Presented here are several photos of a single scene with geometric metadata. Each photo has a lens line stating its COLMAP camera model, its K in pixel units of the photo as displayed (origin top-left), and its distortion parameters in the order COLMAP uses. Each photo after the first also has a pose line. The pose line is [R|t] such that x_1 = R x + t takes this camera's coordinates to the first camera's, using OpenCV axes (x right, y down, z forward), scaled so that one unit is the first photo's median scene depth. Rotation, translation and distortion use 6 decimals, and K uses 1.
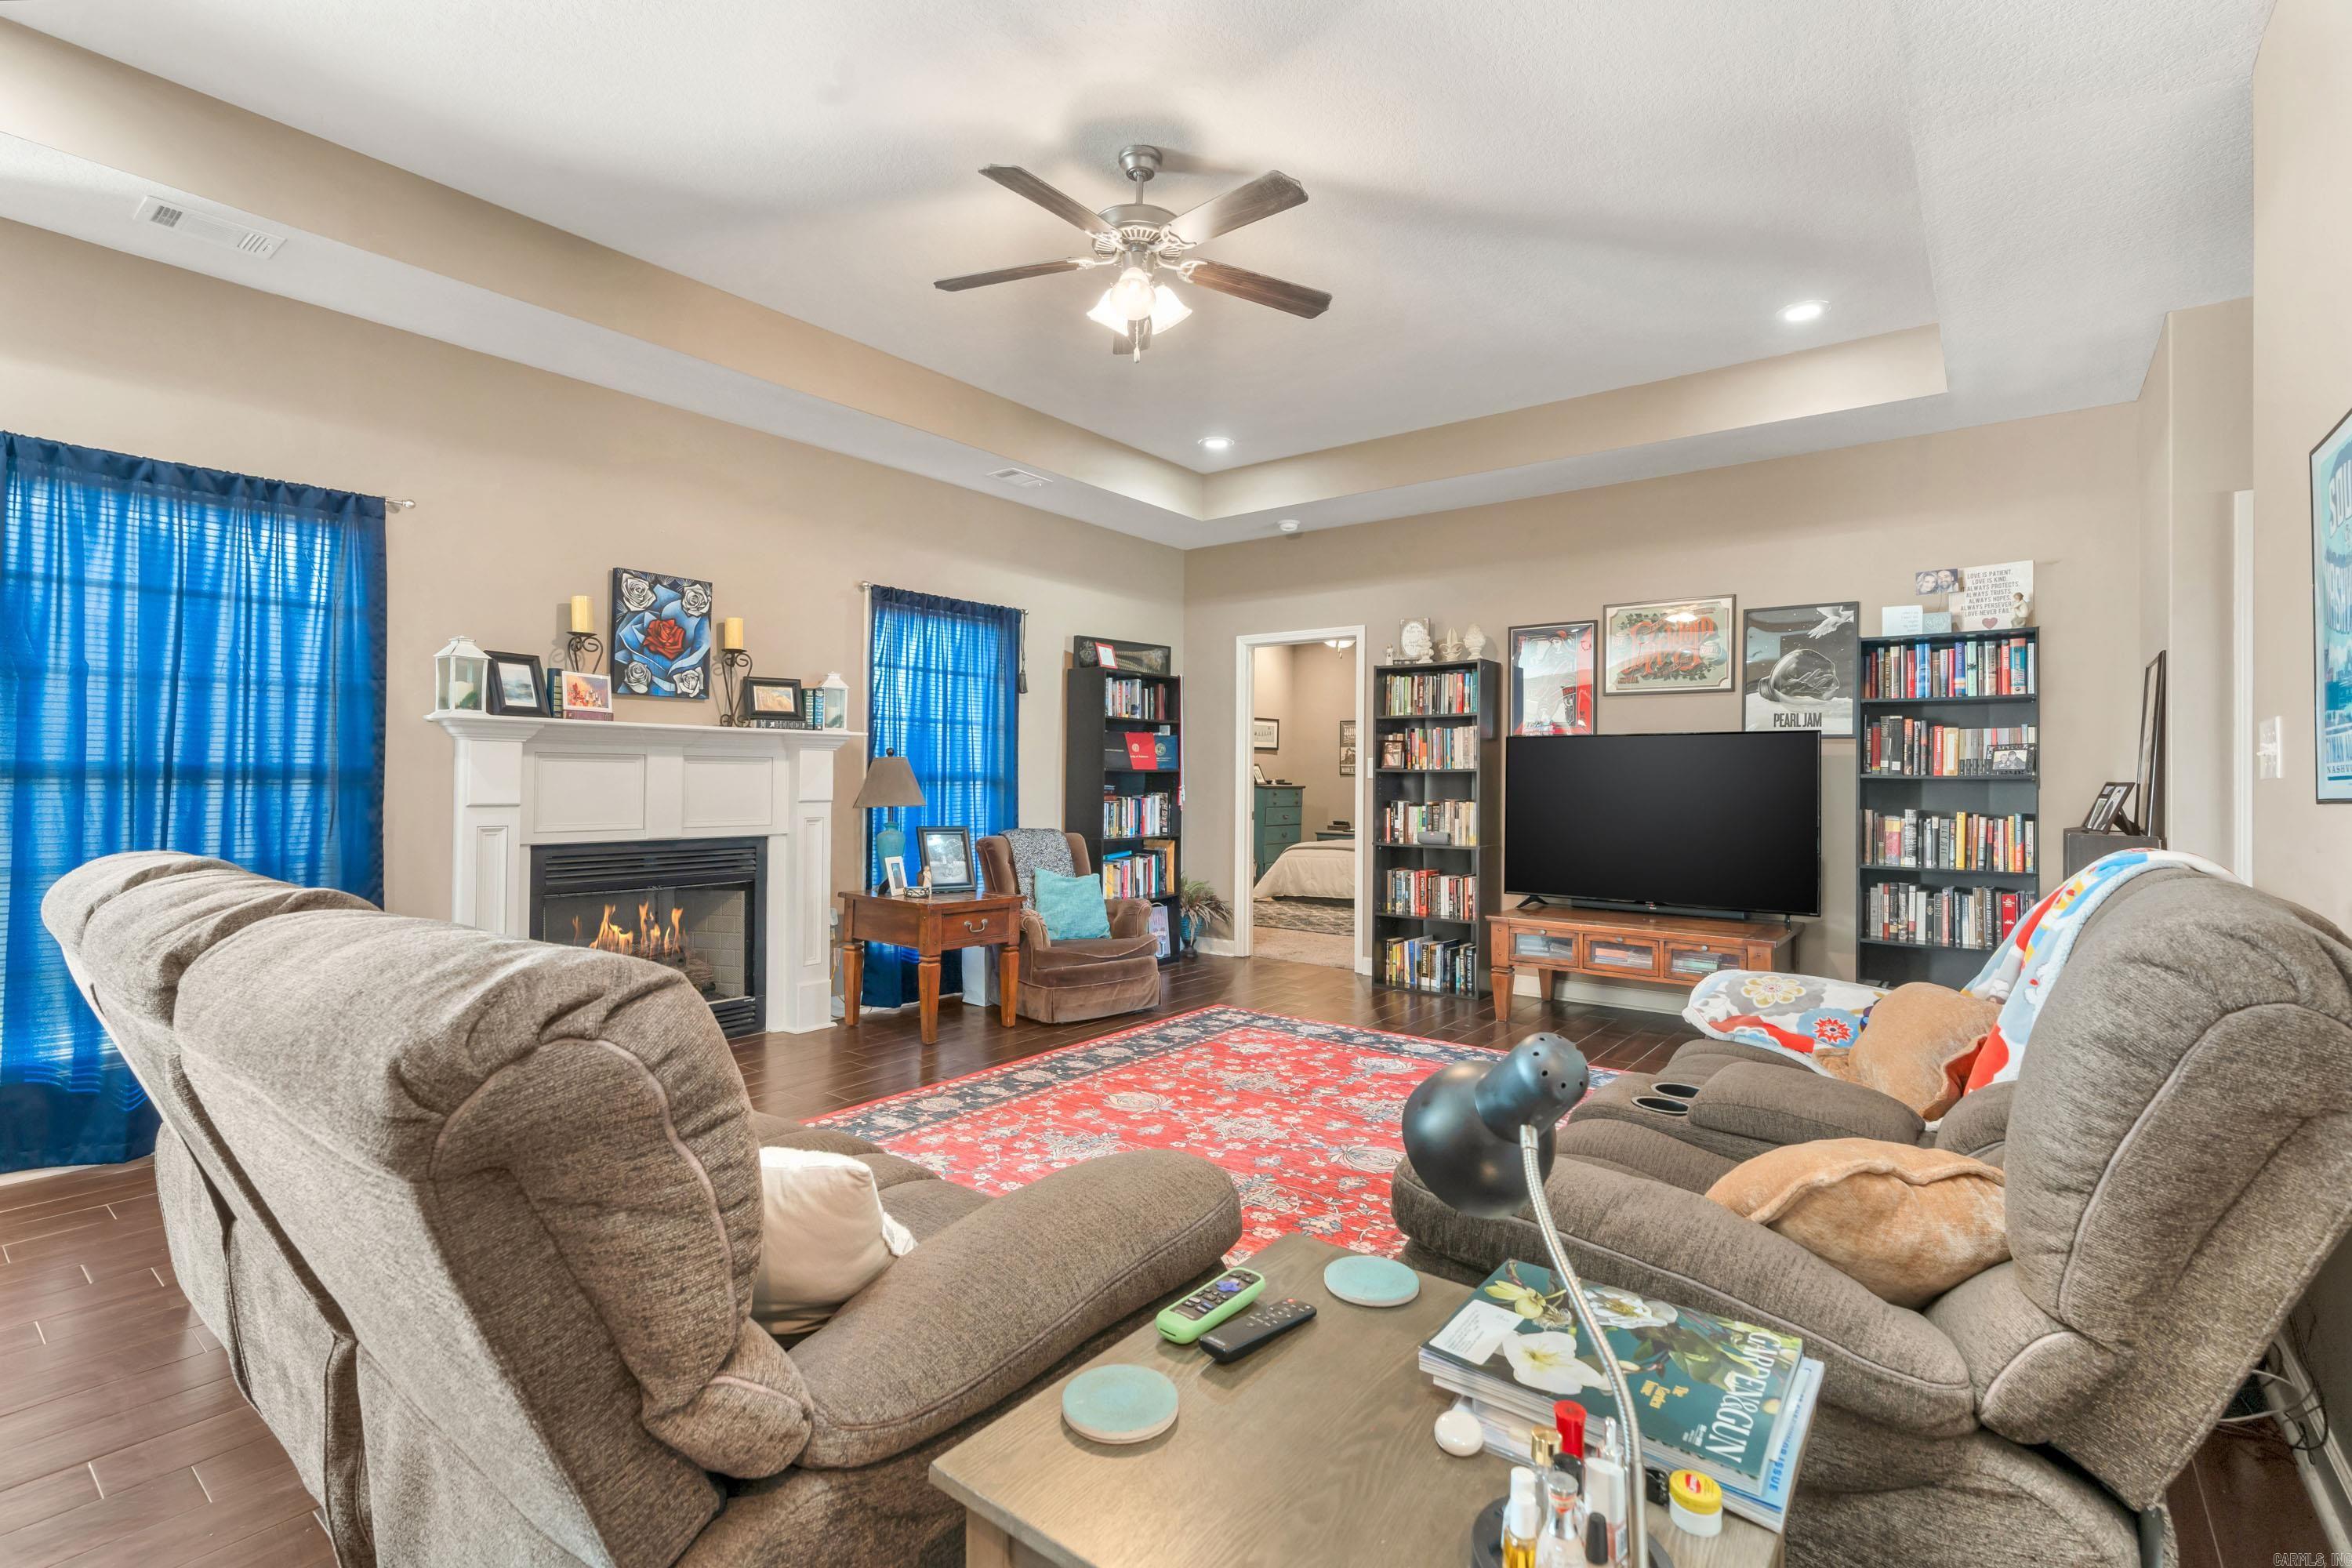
lens RADIAL K [[1070.8, 0, 1180.2], [0, 1070.8, 769.7], [0, 0, 1]] dist [-0.000665, 0.000173]
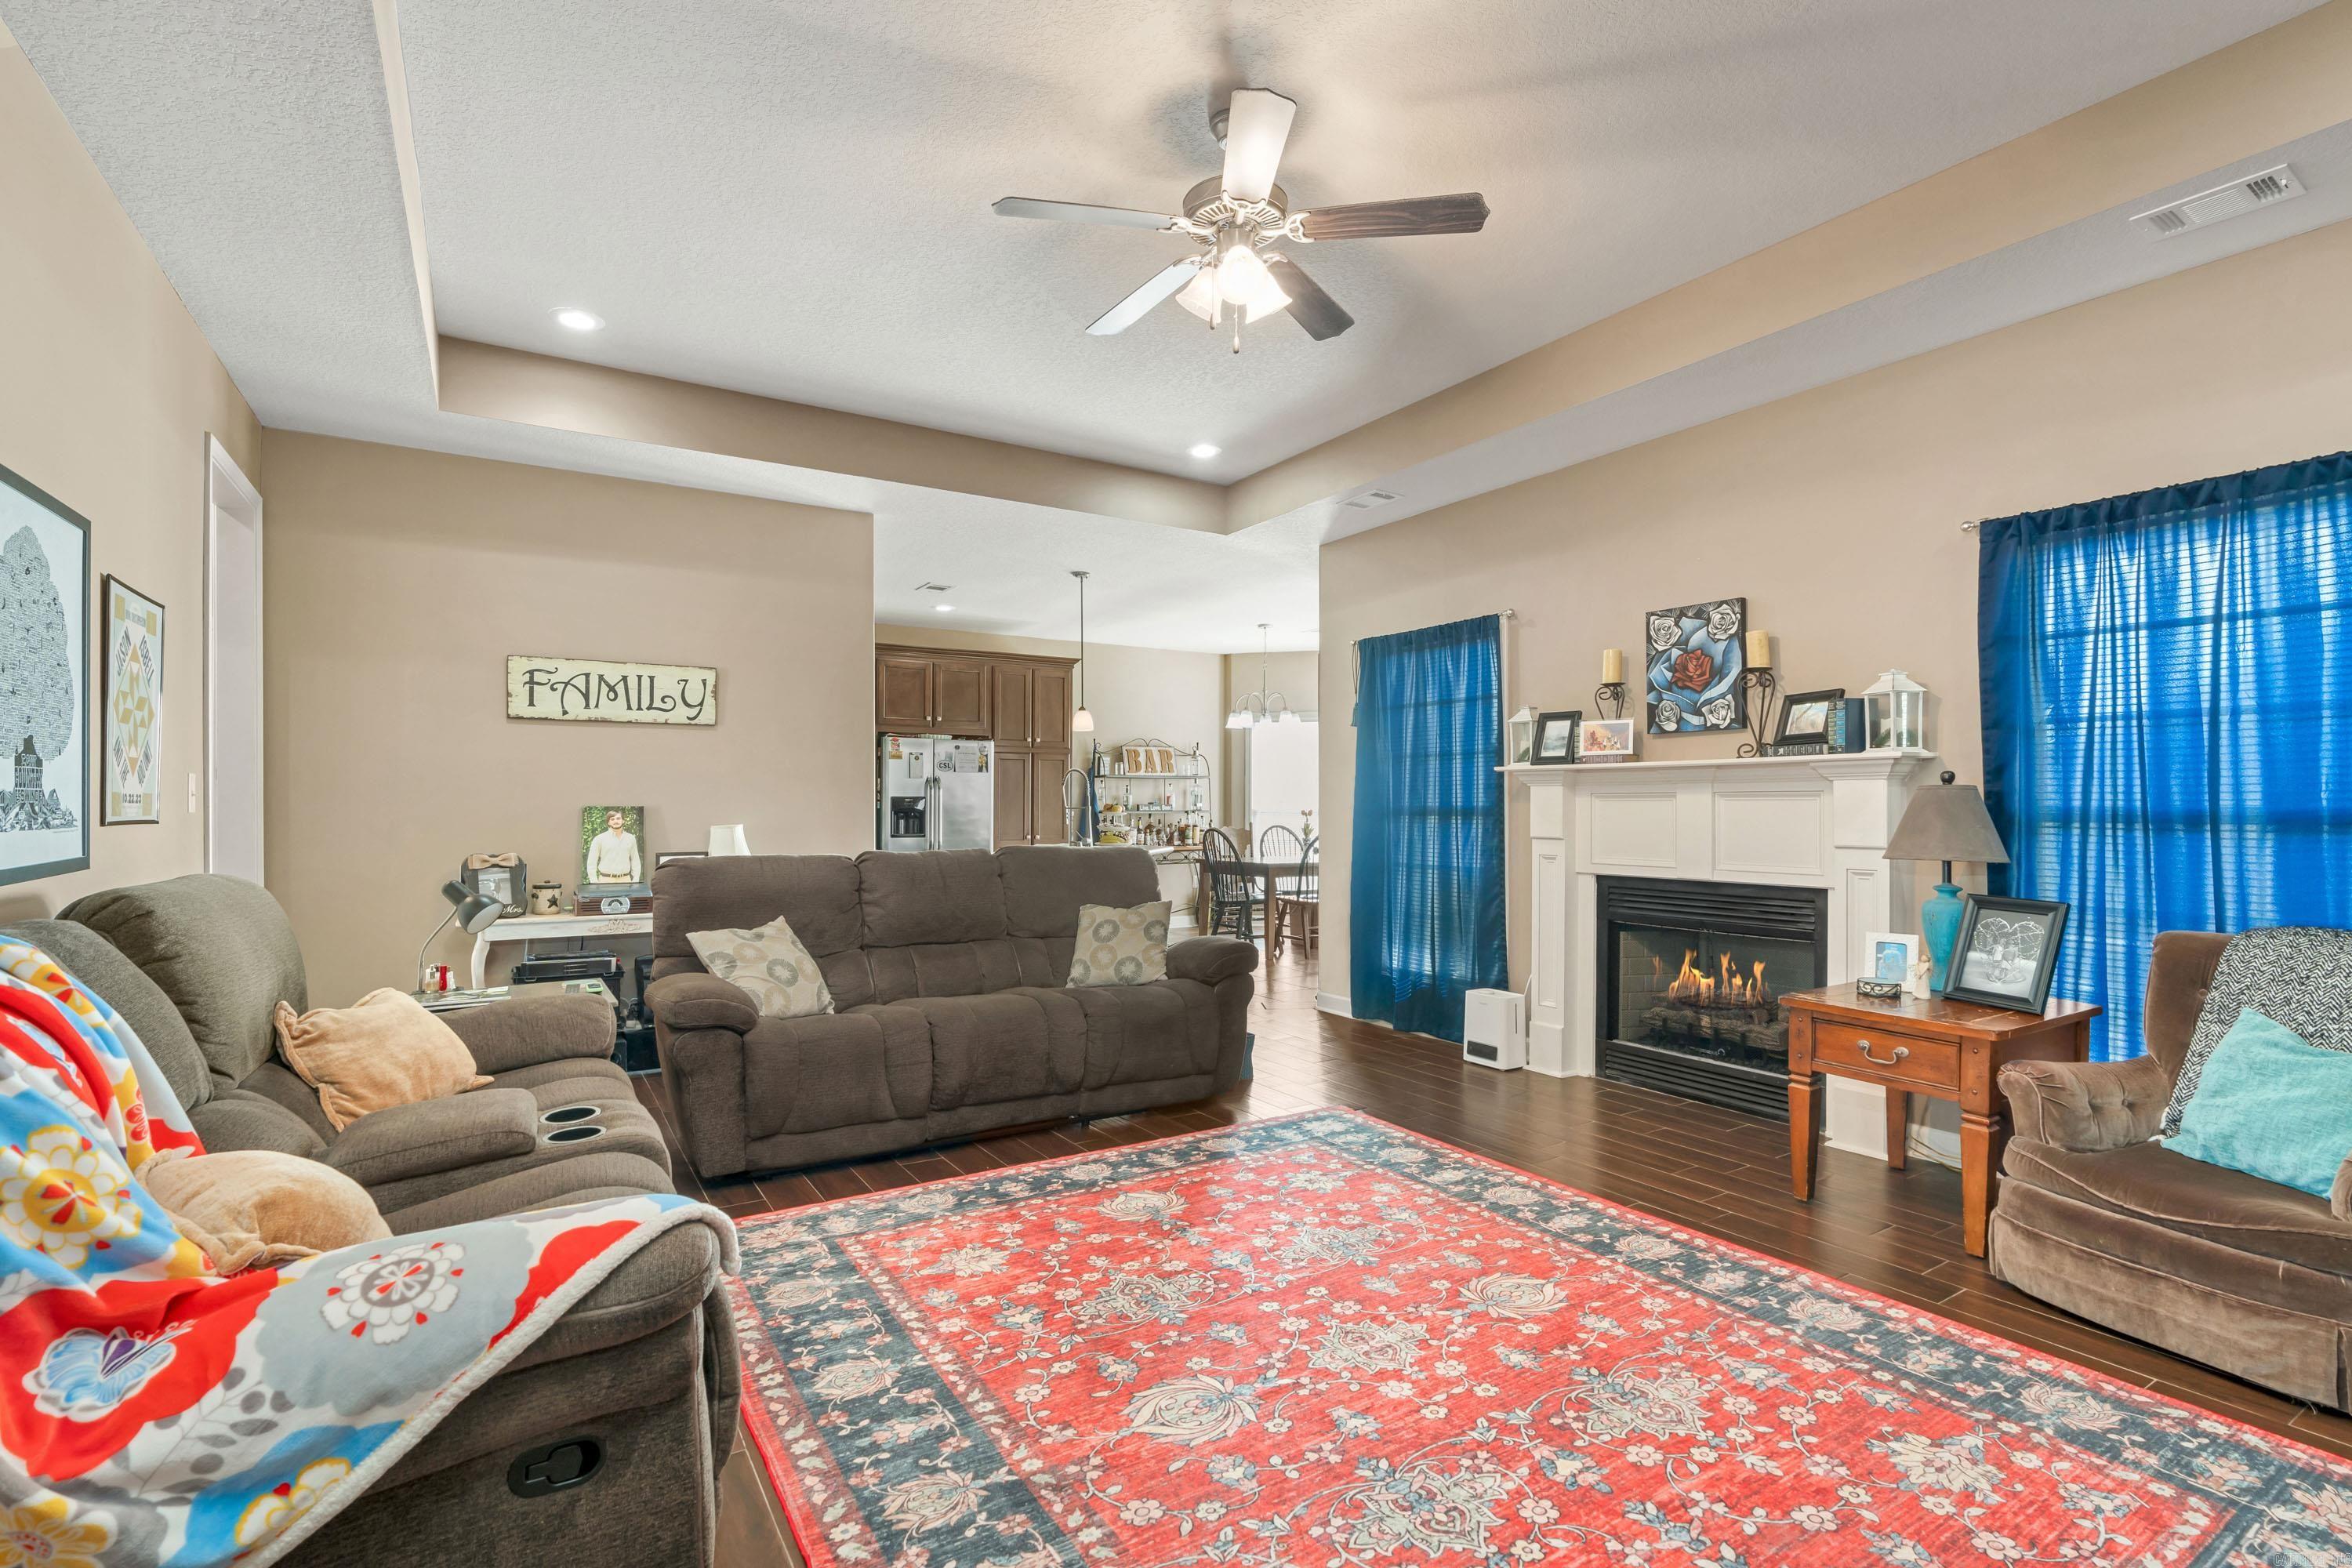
lens RADIAL K [[1070.8, 0, 1181.0], [0, 1070.8, 800.9], [0, 0, 1]] dist [-0.000665, 0.000173]
pose [[-0.331447, -0.017514, -0.943311, 0.580470], [0.000548, 0.999824, -0.018756, 0.011677], [0.943474, -0.006734, -0.331379, 0.893556]]
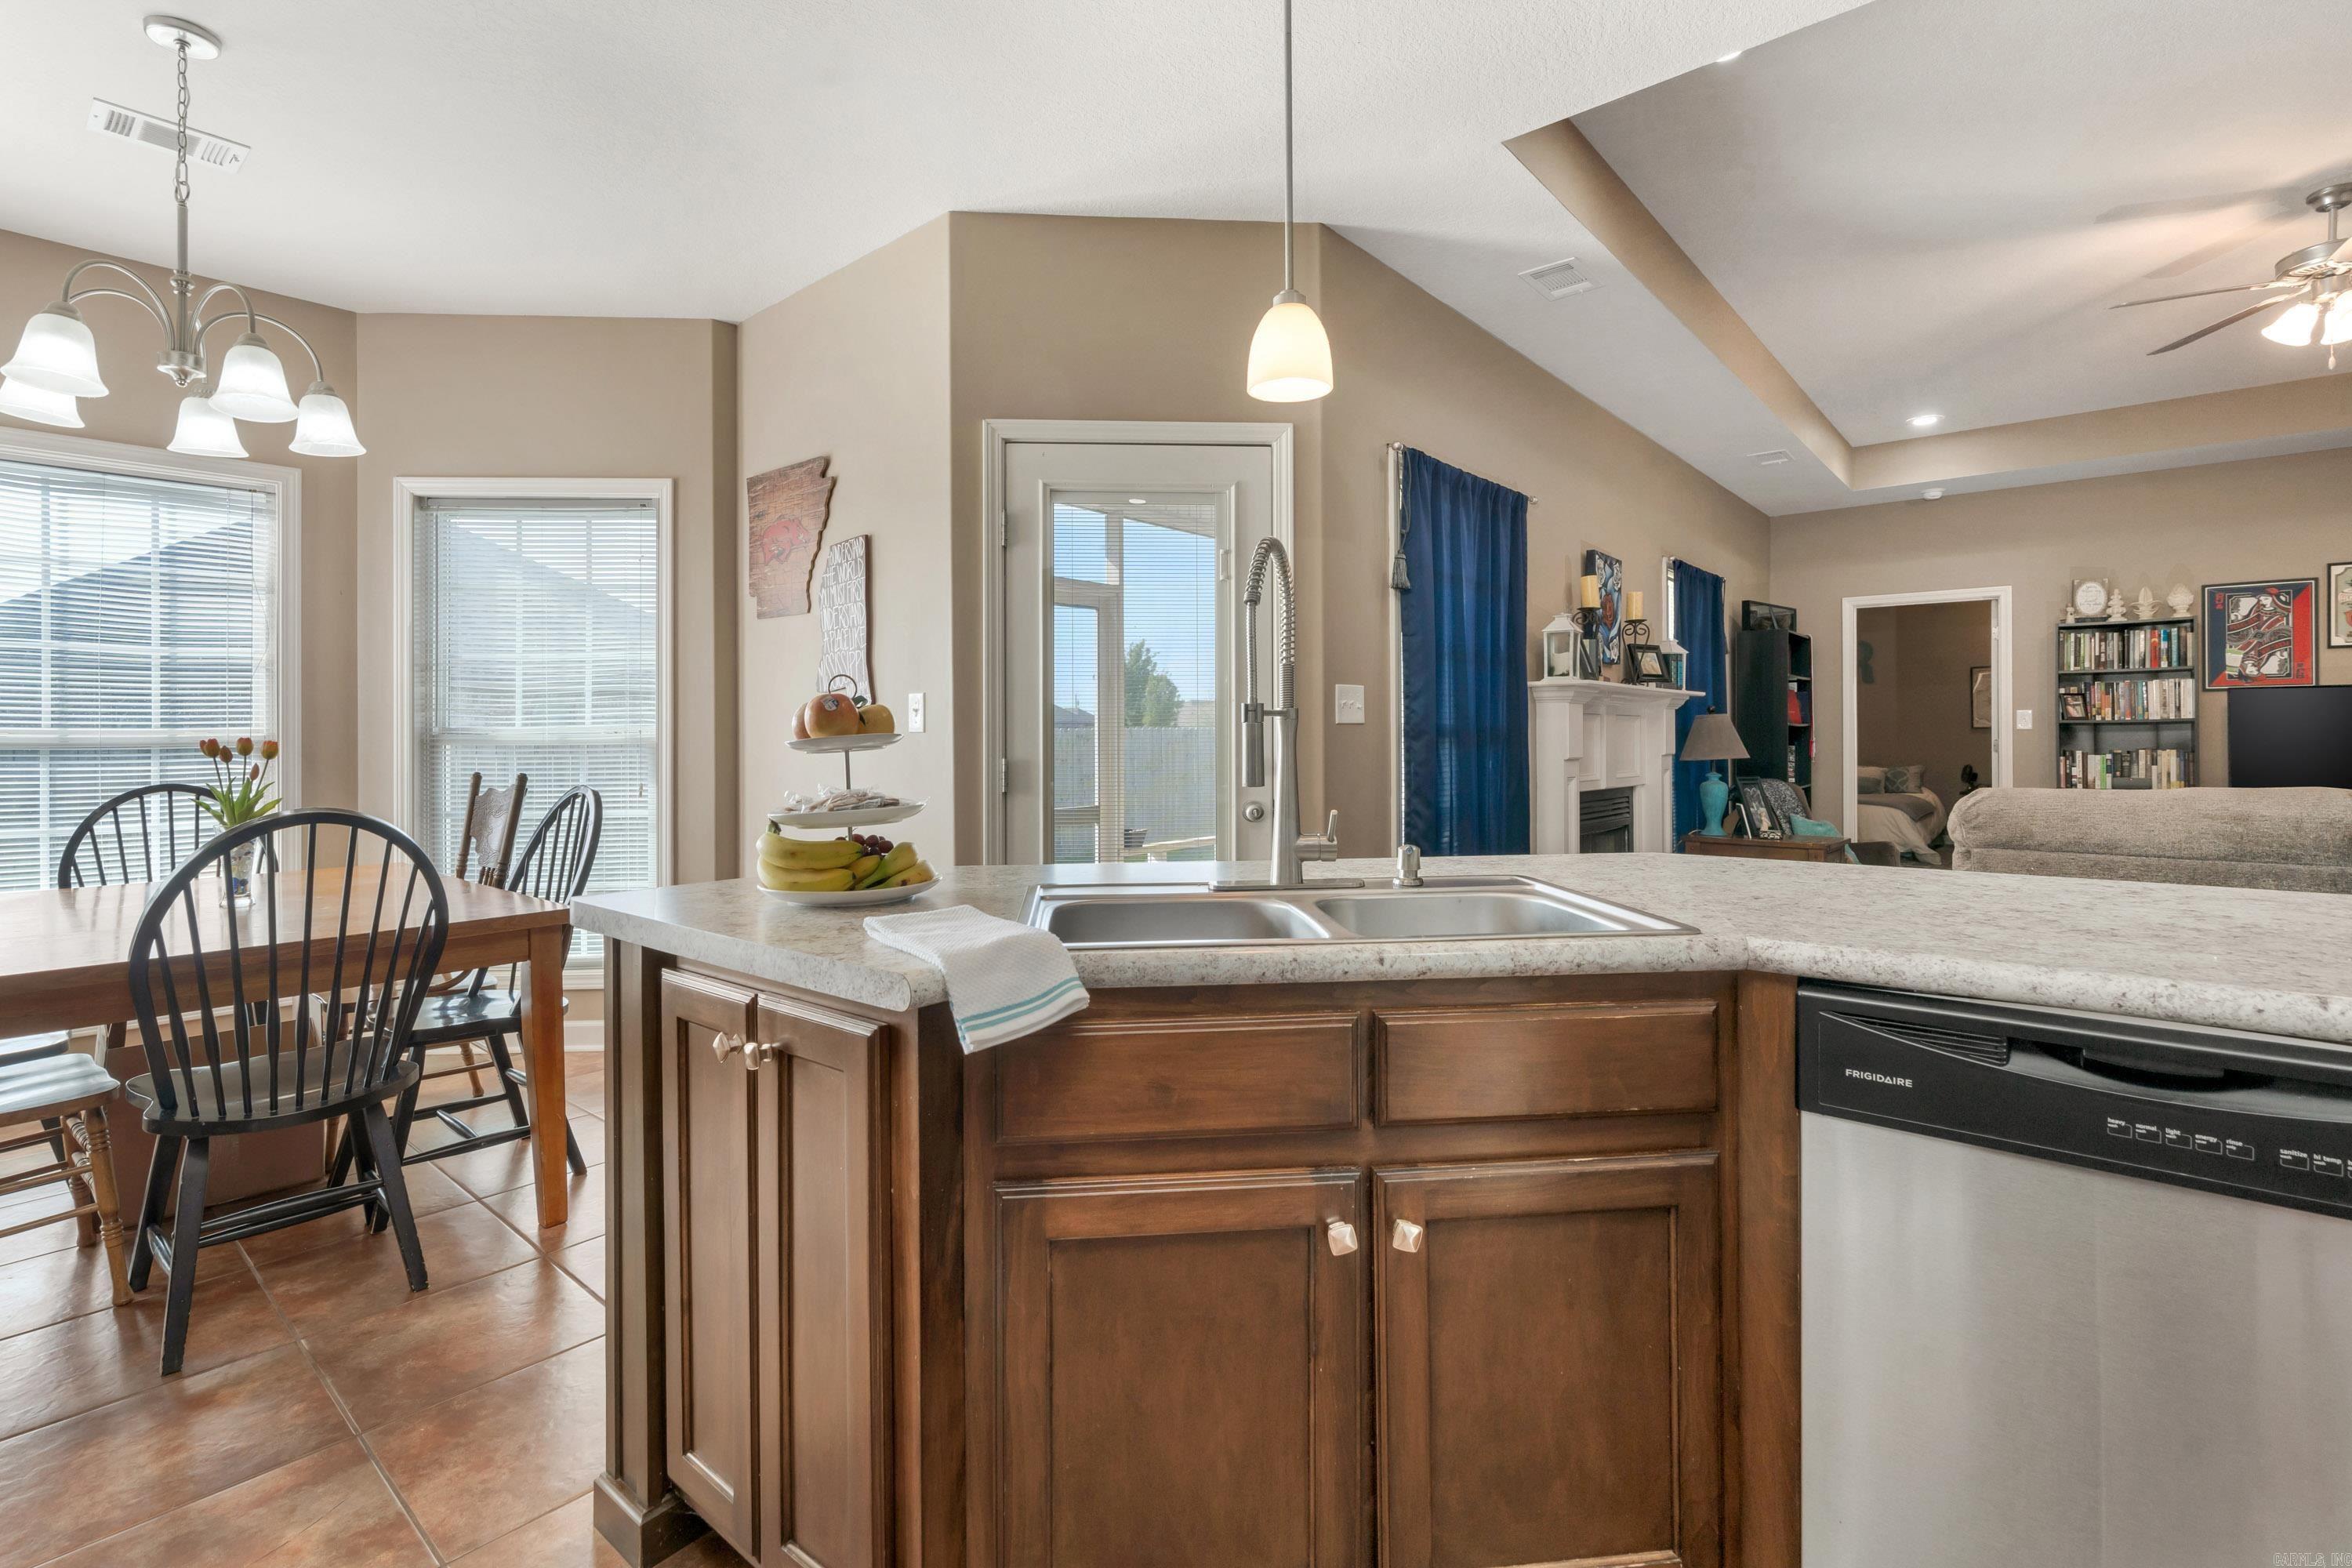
lens RADIAL K [[1070.8, 0, 1178.7], [0, 1070.8, 738.0], [0, 0, 1]] dist [-0.000665, 0.000173]
pose [[0.999157, -0.011497, -0.039398, -0.898334], [0.011987, 0.999854, 0.012217, -0.008298], [0.039252, -0.012679, 0.999149, -0.149336]]
